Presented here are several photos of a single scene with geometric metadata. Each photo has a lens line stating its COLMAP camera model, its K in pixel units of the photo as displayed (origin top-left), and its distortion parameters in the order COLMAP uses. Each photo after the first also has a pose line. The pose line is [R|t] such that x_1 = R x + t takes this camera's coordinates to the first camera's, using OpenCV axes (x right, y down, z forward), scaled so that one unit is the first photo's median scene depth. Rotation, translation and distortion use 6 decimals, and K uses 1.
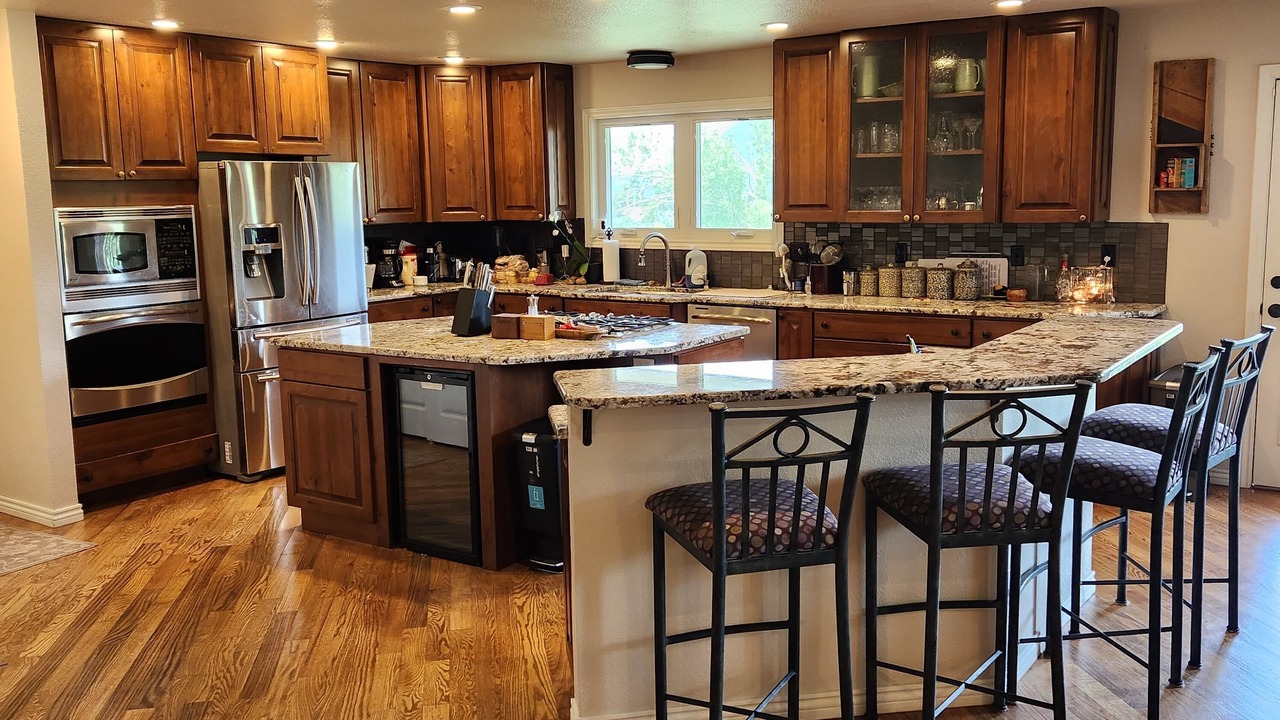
lens RADIAL K [[1136.6, 0, 642.1], [0, 1136.6, 345.4], [0, 0, 1]] dist [0.088299, -0.078881]
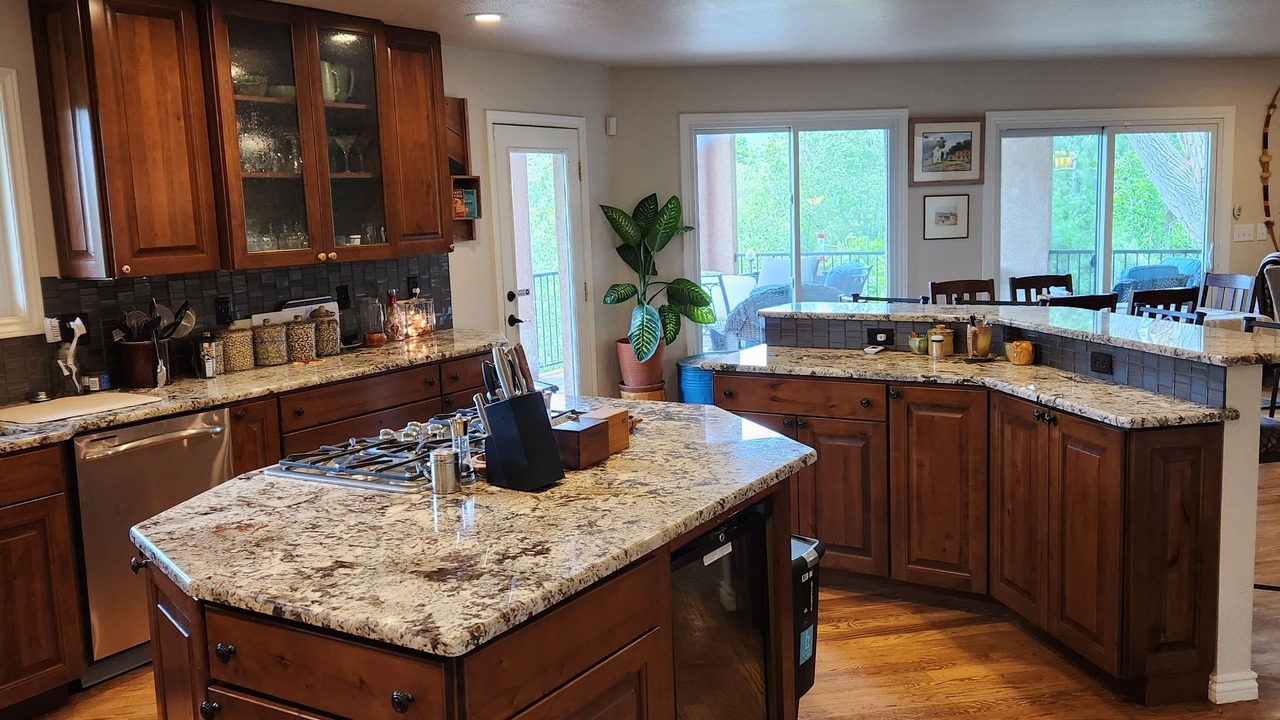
lens RADIAL K [[1137.3, 0, 647.5], [0, 1137.3, 356.8], [0, 0, 1]] dist [0.017357, -0.004551]
pose [[-0.042307, -0.116326, 0.992310, -0.516924], [0.178711, 0.976300, 0.122068, -0.093943], [-0.982992, 0.182501, -0.020515, 0.762154]]
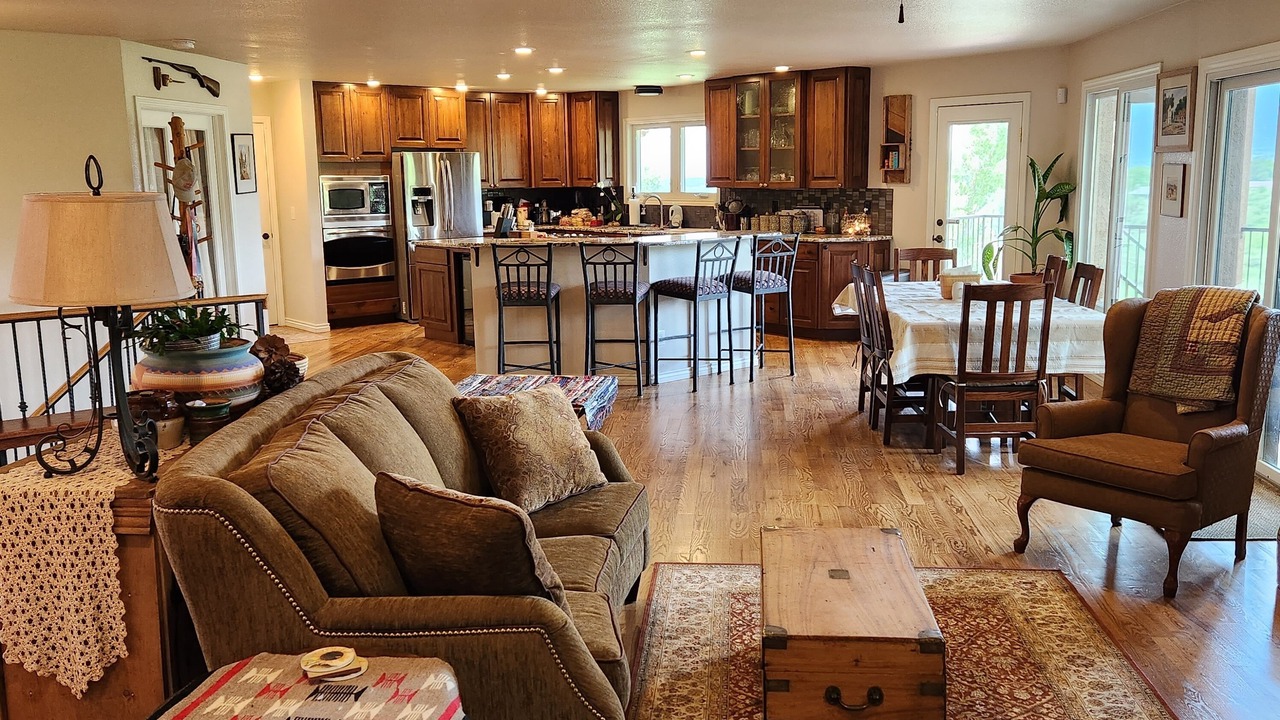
lens RADIAL K [[1136.6, 0, 644.2], [0, 1136.6, 363.8], [0, 0, 1]] dist [0.088299, -0.078881]
pose [[0.967127, 0.047144, -0.249887, 0.475329], [-0.039101, 0.998548, 0.037054, 0.096488], [0.251271, -0.026065, 0.967566, -0.688792]]
